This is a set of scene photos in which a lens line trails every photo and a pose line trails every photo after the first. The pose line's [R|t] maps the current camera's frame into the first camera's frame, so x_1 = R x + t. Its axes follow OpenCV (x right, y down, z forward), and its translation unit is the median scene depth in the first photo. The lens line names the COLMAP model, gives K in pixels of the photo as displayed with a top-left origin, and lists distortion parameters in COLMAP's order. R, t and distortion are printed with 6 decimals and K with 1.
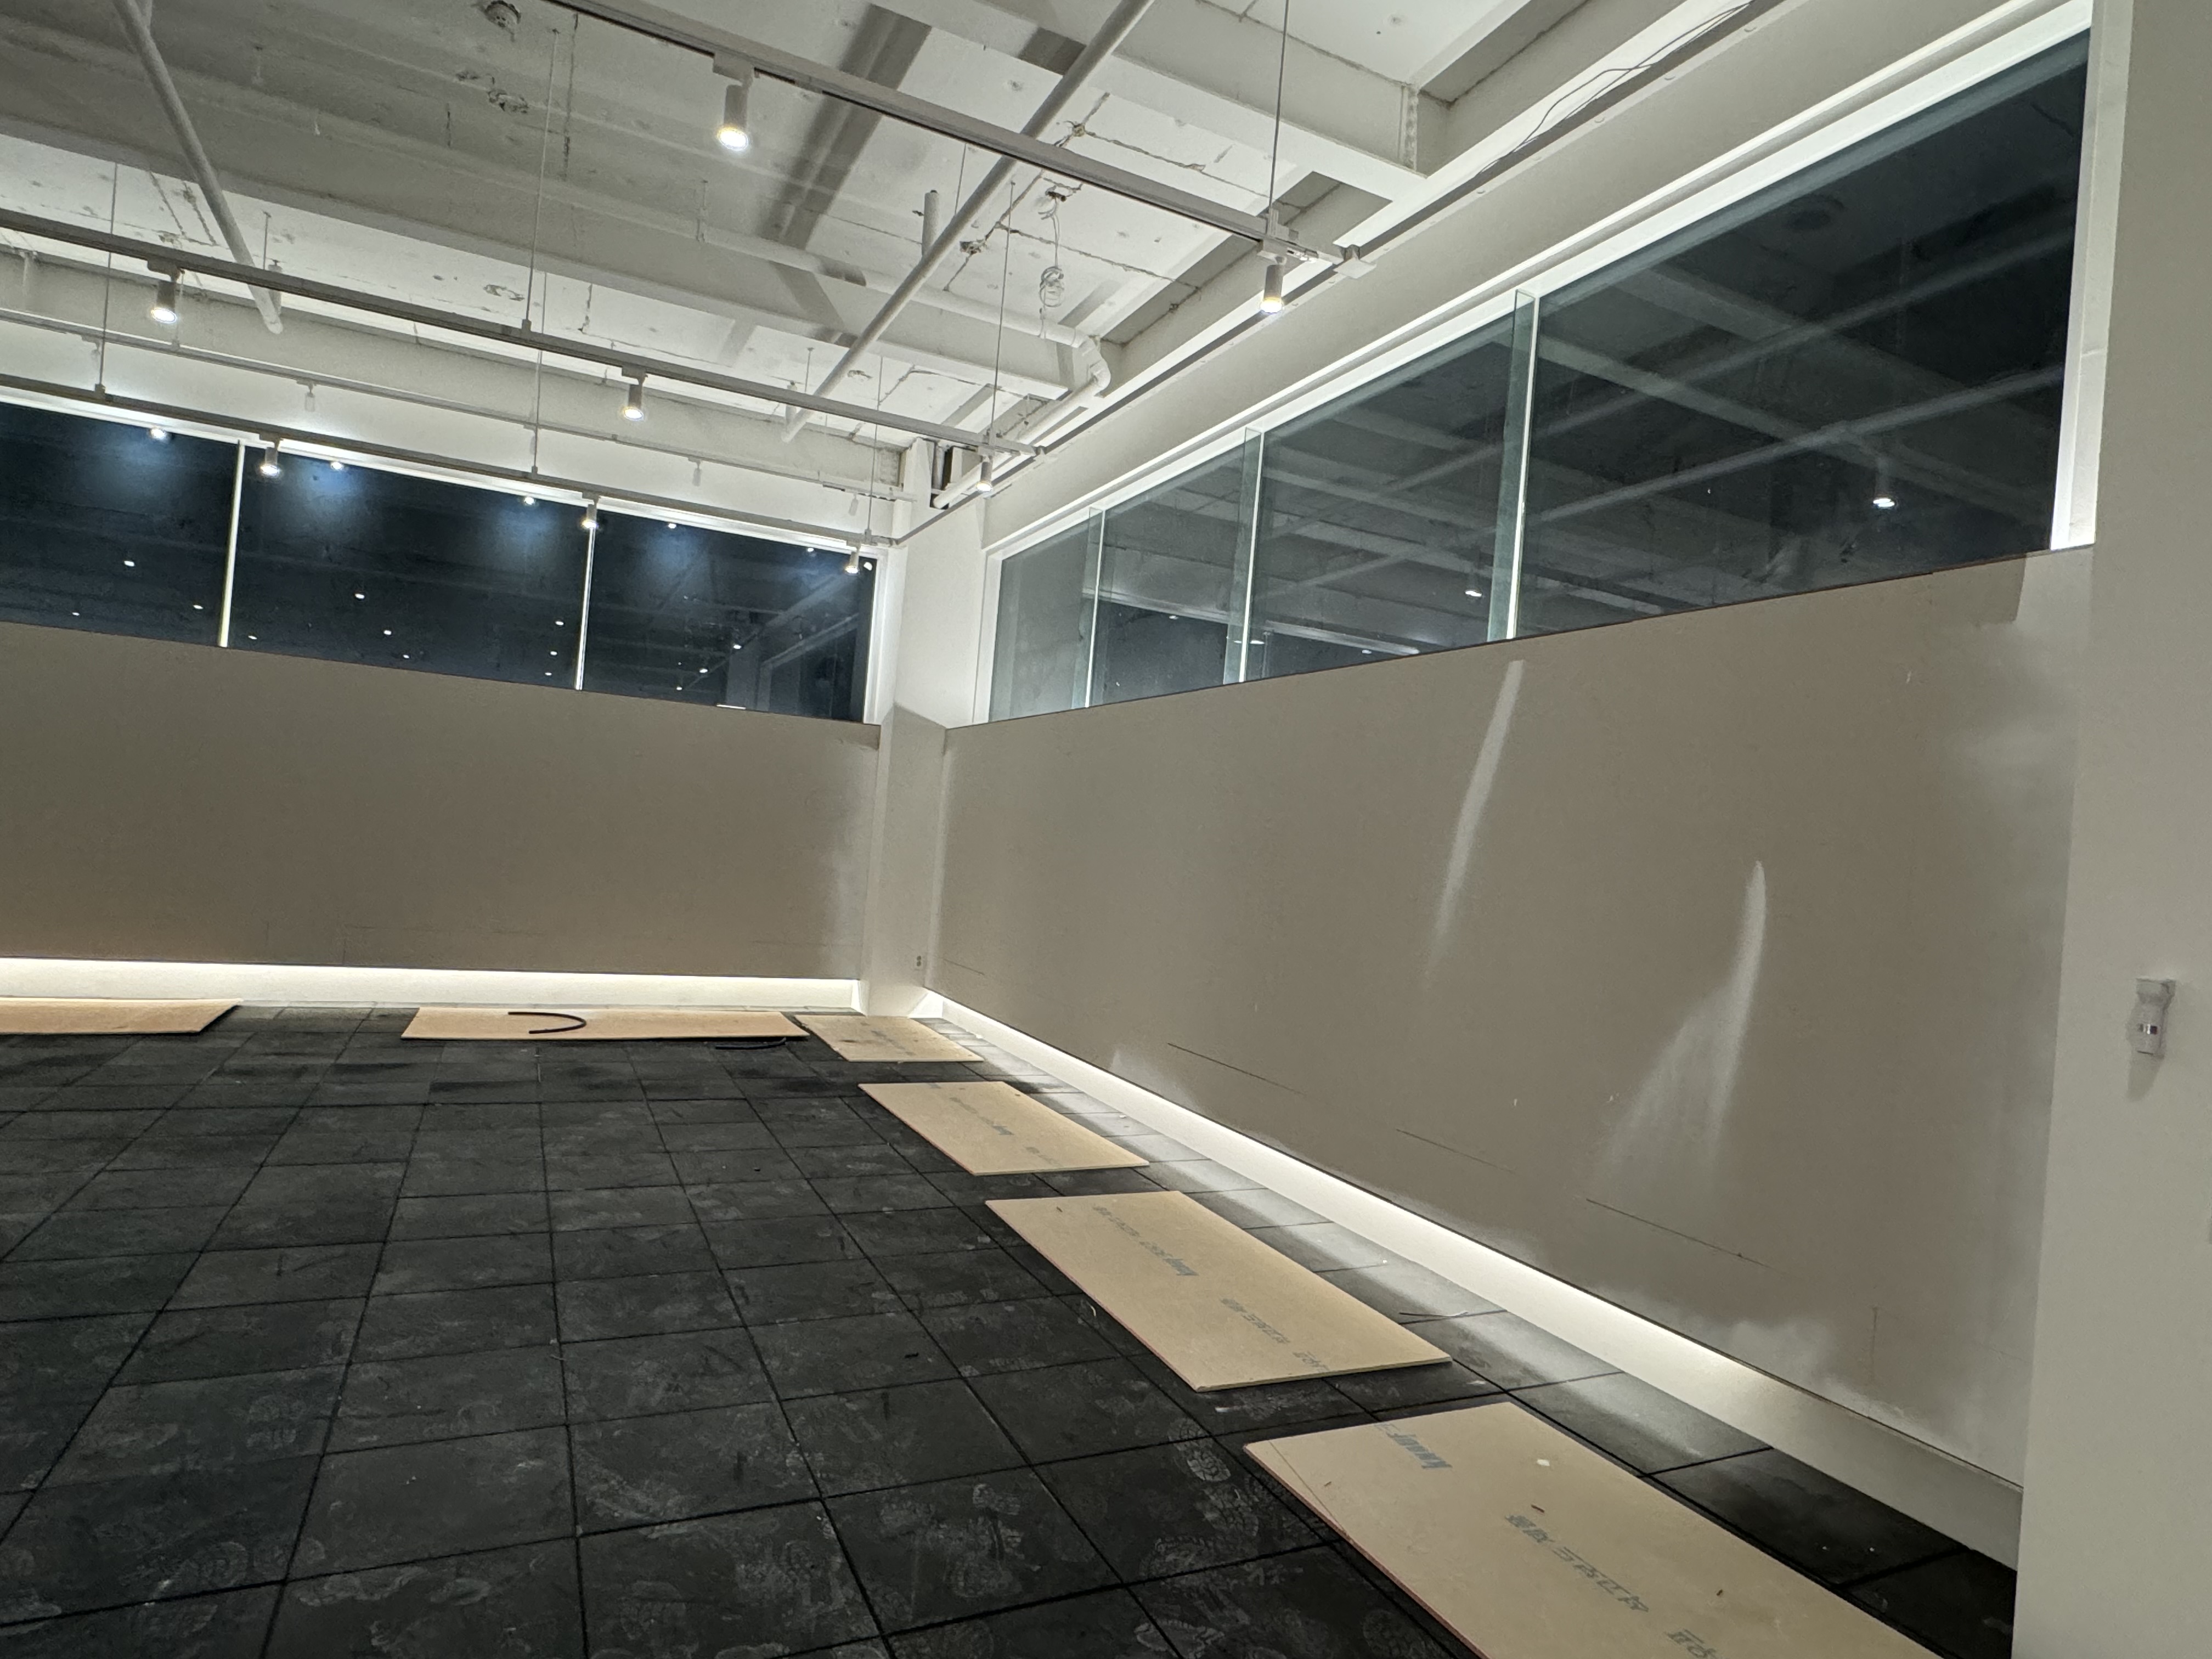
lens RADIAL K [[1221.2, 0, 1101.6], [0, 1221.2, 837.2], [0, 0, 1]] dist [0.000046, 0.000222]
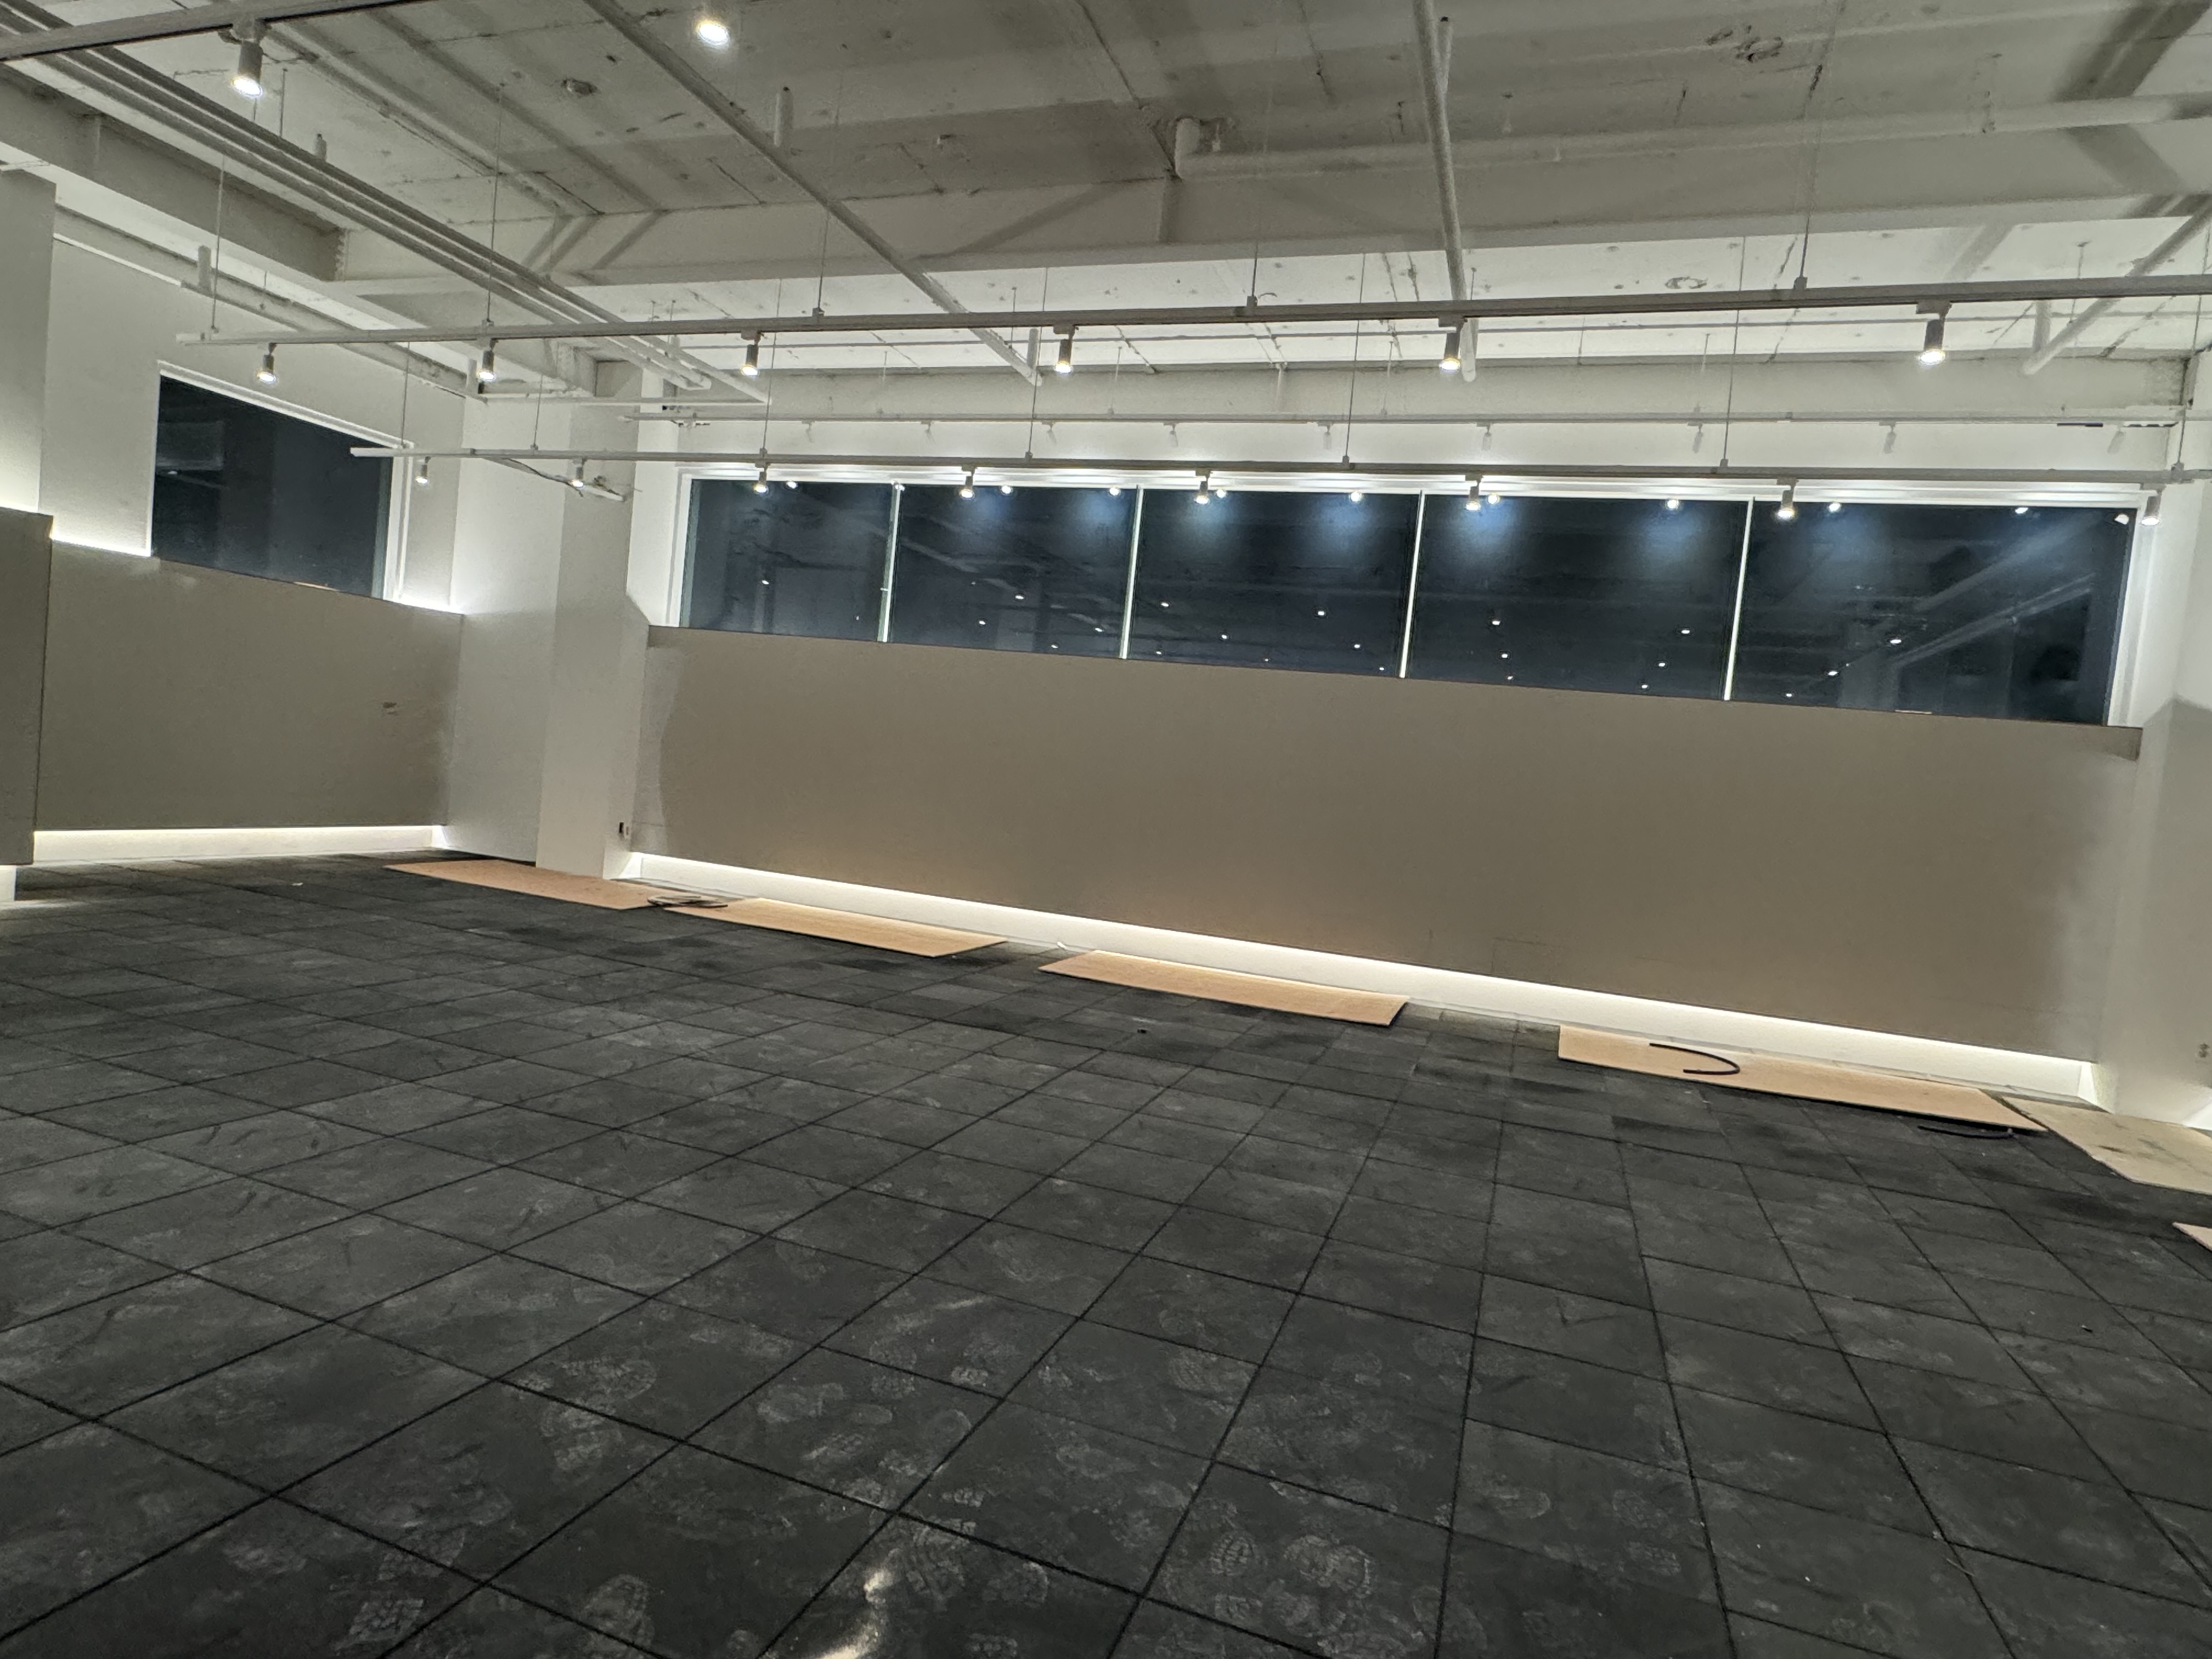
lens RADIAL K [[1214.1, 0, 1106.0], [0, 1214.1, 829.5], [0, 0, 1]] dist [-0.000076, 0.000155]
pose [[0.706418, 0.024774, -0.707361, -0.178443], [-0.035986, 0.999352, -0.000937, -0.009876], [0.706880, 0.026118, 0.706852, 0.042928]]
